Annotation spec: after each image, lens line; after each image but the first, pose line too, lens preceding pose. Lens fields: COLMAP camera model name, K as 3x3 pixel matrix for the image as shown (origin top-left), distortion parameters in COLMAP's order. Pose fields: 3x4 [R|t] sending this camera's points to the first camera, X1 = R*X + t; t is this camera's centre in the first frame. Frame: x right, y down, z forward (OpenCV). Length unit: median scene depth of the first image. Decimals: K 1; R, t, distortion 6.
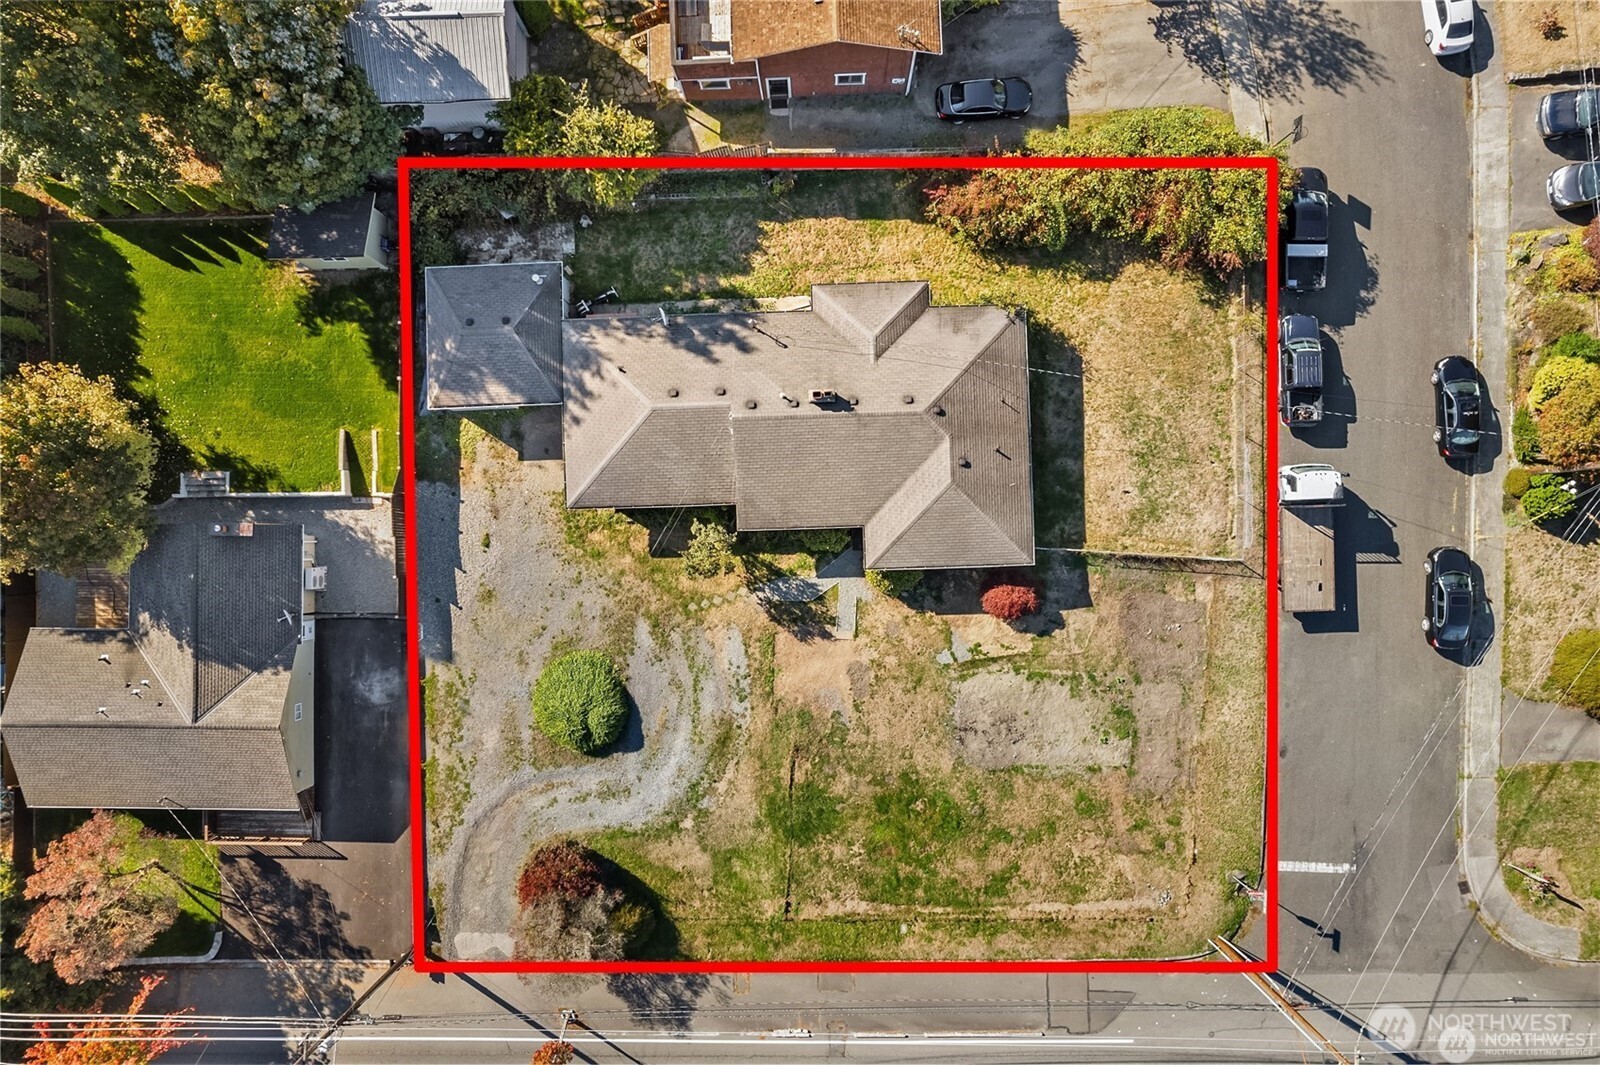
lens RADIAL K [[1026.9, 0, 800.0], [0, 1026.9, 532.5], [0, 0, 1]] dist [-0.077786, 0.068791]
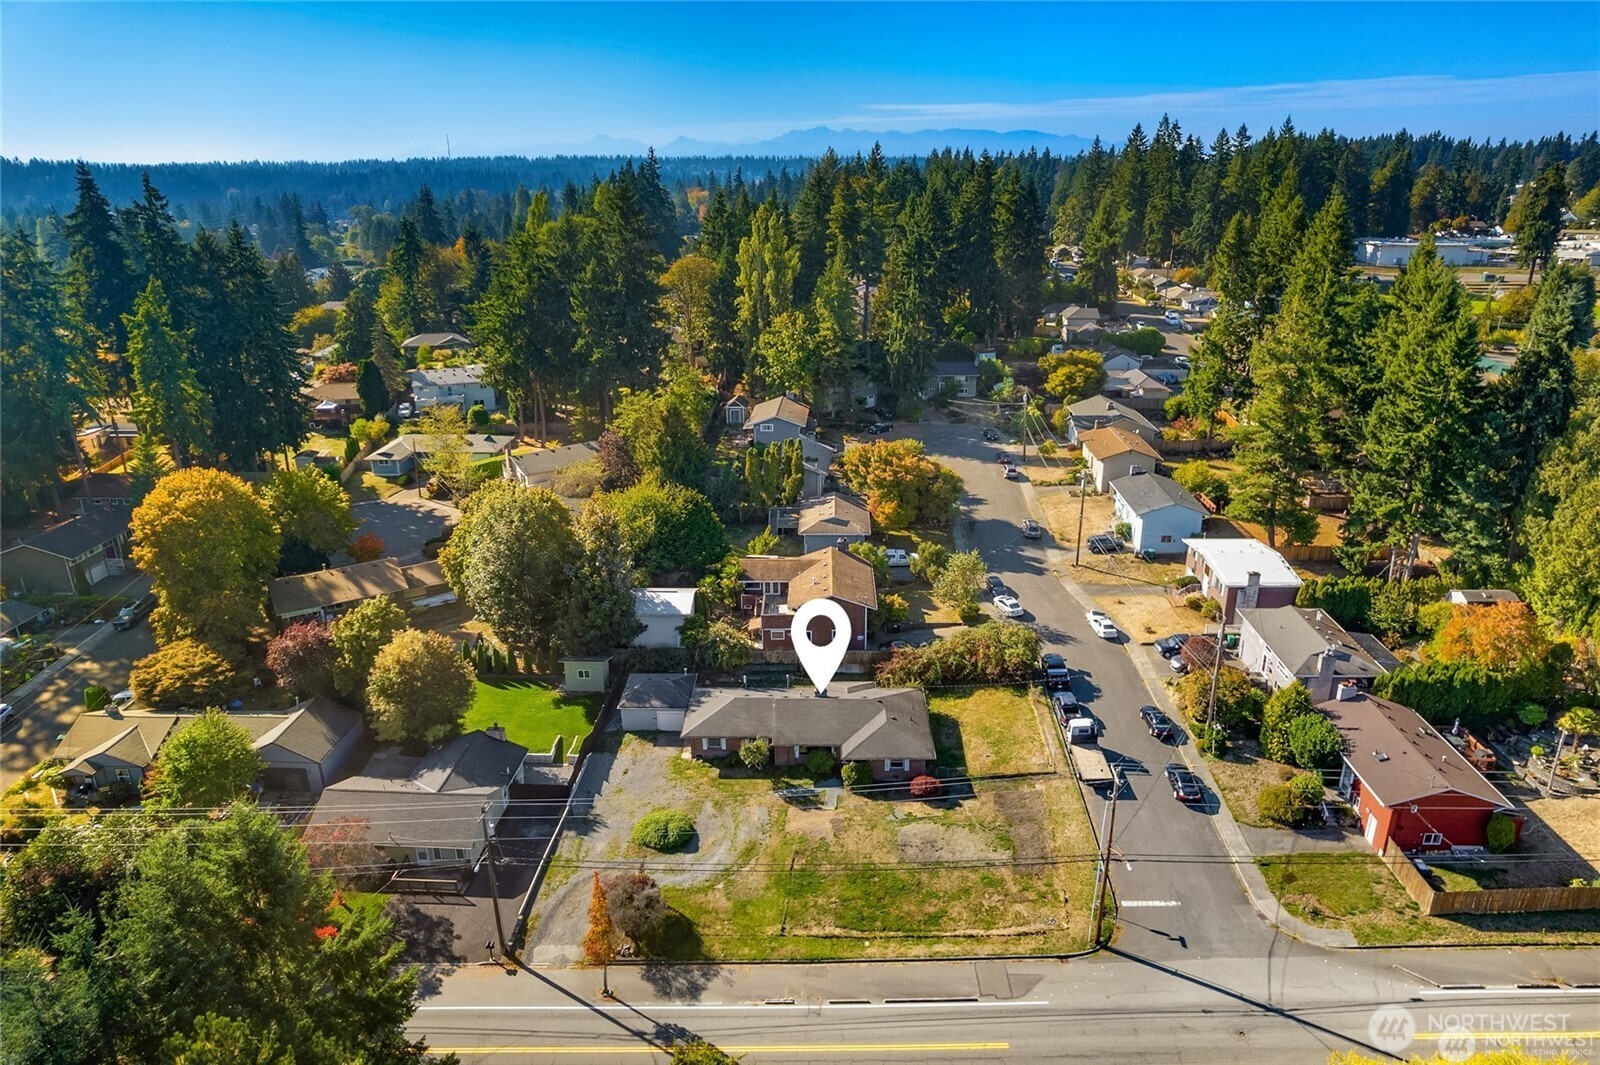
lens RADIAL K [[1026.9, 0, 800.0], [0, 1026.9, 532.5], [0, 0, 1]] dist [-0.077786, 0.068791]
pose [[0.998466, 0.027666, -0.047963, 0.062857], [-0.054612, 0.349215, -0.935450, 1.491447], [-0.009131, 0.936634, 0.350190, 0.002789]]
